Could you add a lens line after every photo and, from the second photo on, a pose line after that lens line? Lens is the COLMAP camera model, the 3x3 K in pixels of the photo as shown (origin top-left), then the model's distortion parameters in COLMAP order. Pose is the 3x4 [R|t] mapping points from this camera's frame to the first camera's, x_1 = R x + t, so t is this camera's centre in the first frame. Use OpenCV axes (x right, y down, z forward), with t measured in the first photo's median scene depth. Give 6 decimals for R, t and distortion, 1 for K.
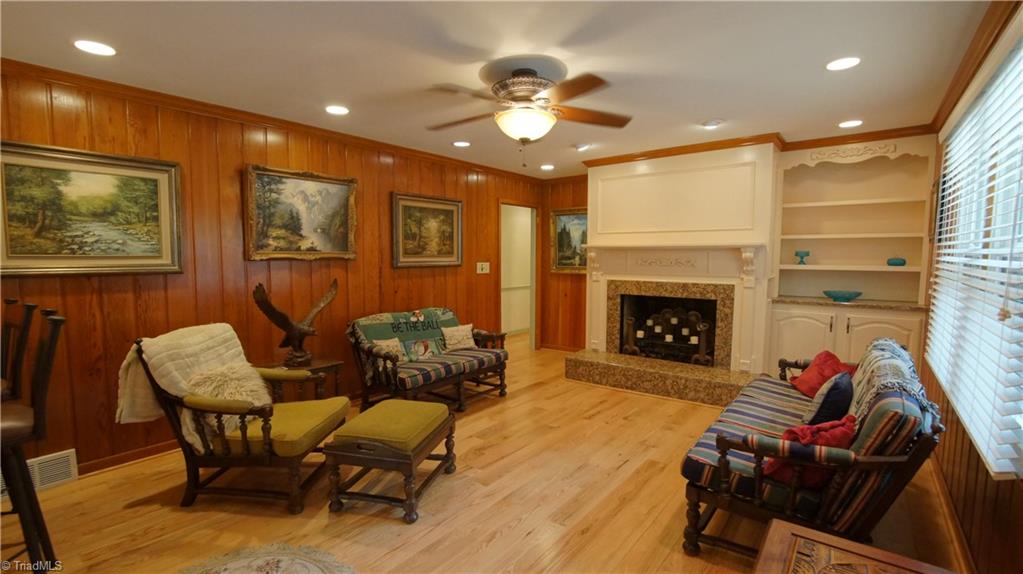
lens RADIAL K [[454.8, 0, 509.4], [0, 454.8, 292.6], [0, 0, 1]] dist [-0.029998, 0.000403]
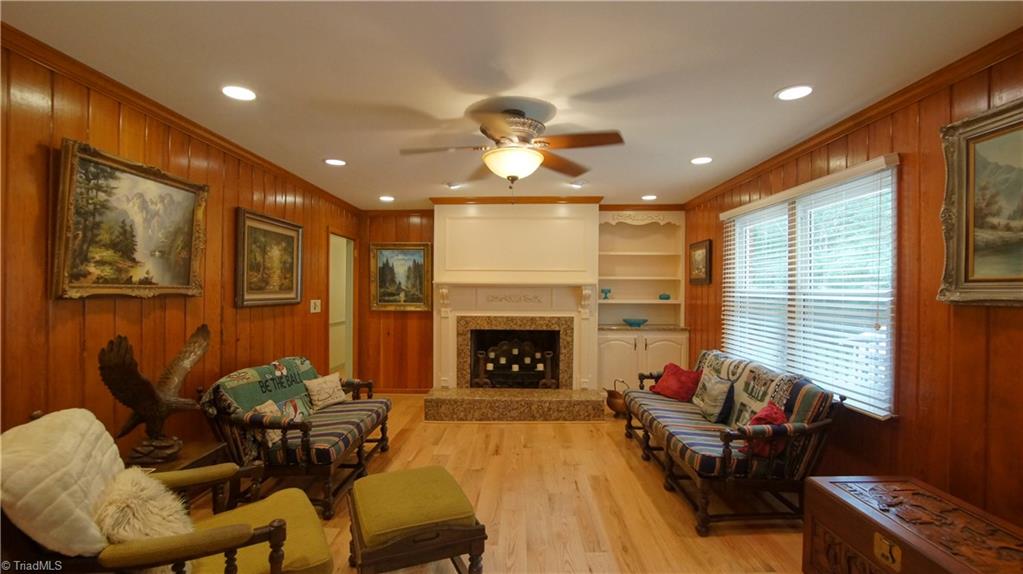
lens RADIAL K [[454.8, 0, 509.4], [0, 454.8, 292.6], [0, 0, 1]] dist [-0.029998, 0.000403]
pose [[0.794816, 0.002402, 0.606846, -0.366683], [0.045358, 0.996960, -0.063354, -0.012474], [-0.605154, 0.077880, 0.792290, 0.142878]]
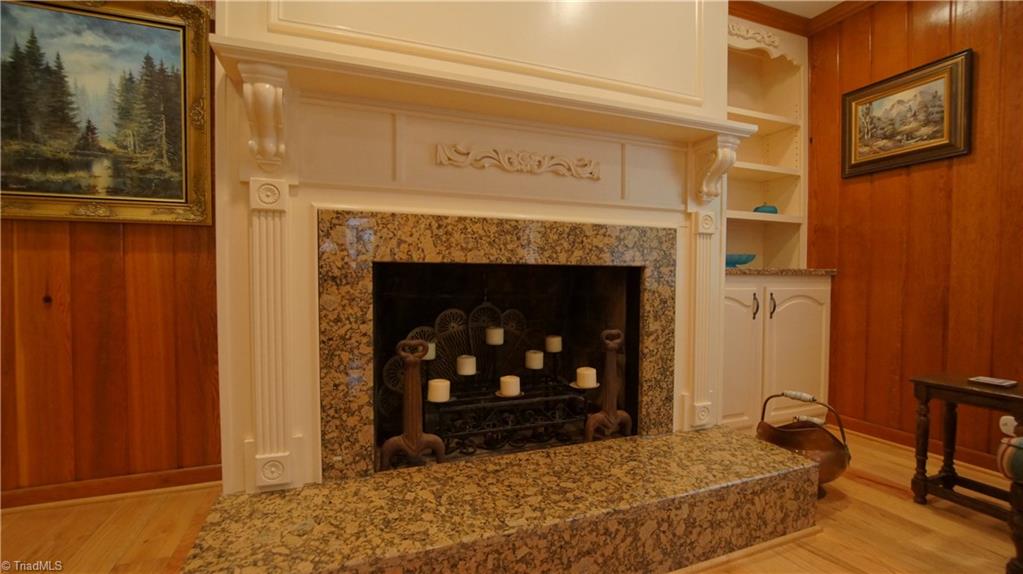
lens RADIAL K [[454.6, 0, 509.8], [0, 454.6, 294.8], [0, 0, 1]] dist [-0.027094, 0.000751]
pose [[0.505361, -0.024426, 0.862562, 0.051007], [0.070206, 0.997449, -0.012887, 0.038932], [-0.860047, 0.067070, 0.505787, 0.920975]]
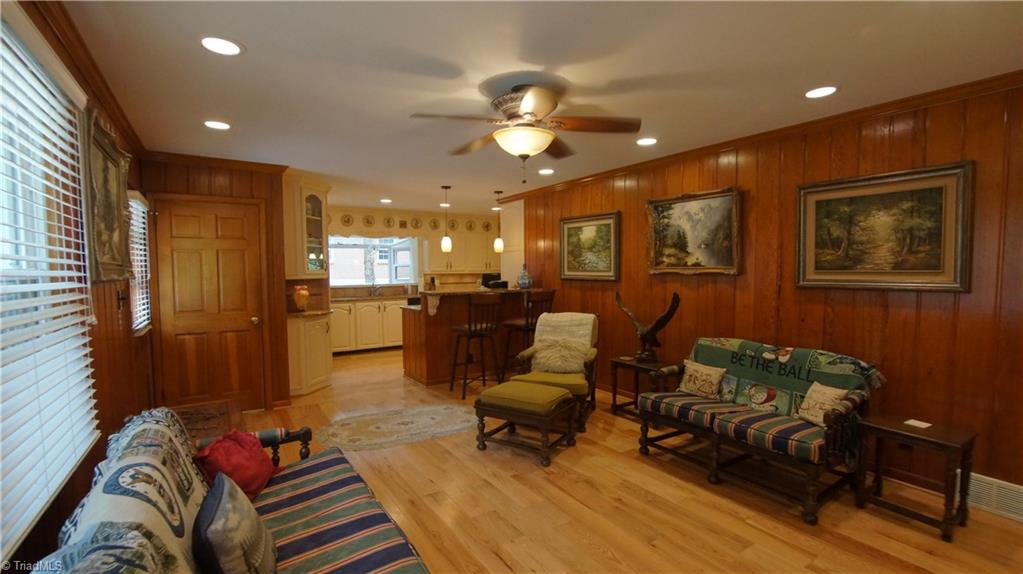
lens RADIAL K [[454.8, 0, 509.4], [0, 454.8, 292.6], [0, 0, 1]] dist [-0.029998, 0.000403]
pose [[-0.312930, 0.049900, -0.948464, 0.627409], [-0.074270, 0.994275, 0.076814, -0.071214], [0.946868, 0.094480, -0.307432, 0.818933]]
